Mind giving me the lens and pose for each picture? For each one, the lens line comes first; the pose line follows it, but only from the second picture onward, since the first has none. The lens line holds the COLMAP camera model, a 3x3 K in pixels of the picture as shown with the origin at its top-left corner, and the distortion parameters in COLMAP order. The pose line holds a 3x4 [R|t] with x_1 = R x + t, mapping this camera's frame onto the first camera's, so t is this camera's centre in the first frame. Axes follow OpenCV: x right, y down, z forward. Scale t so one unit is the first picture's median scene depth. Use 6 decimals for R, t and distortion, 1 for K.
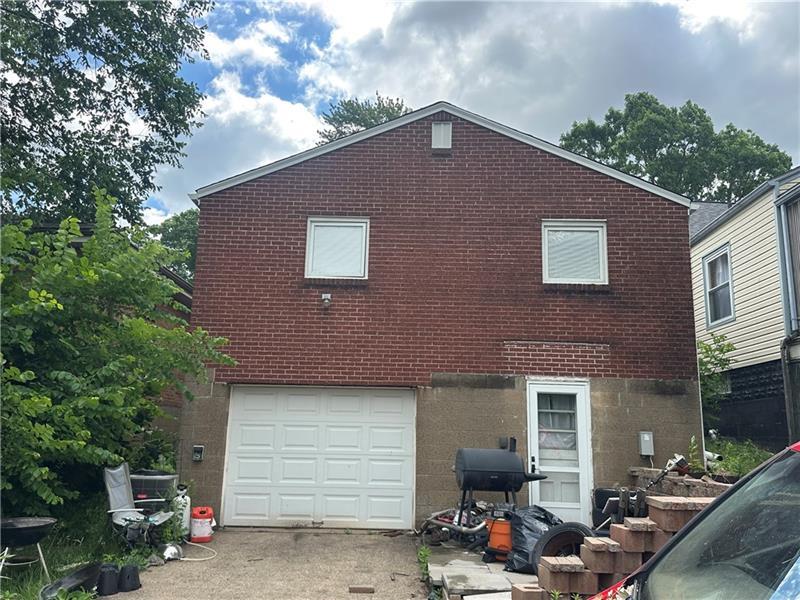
lens RADIAL K [[677.5, 0, 400.2], [0, 677.5, 303.3], [0, 0, 1]] dist [0.102835, -0.002612]
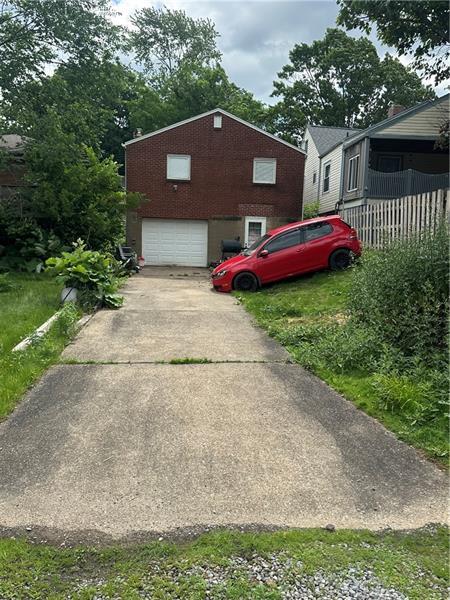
lens RADIAL K [[508.1, 0, 226.2], [0, 508.1, 302.4], [0, 0, 1]] dist [0.102835, -0.002612]
pose [[0.995442, -0.004871, 0.095246, -0.103608], [-0.023365, 0.955806, 0.293069, -0.173891], [-0.092464, -0.293959, 0.951335, -1.146014]]
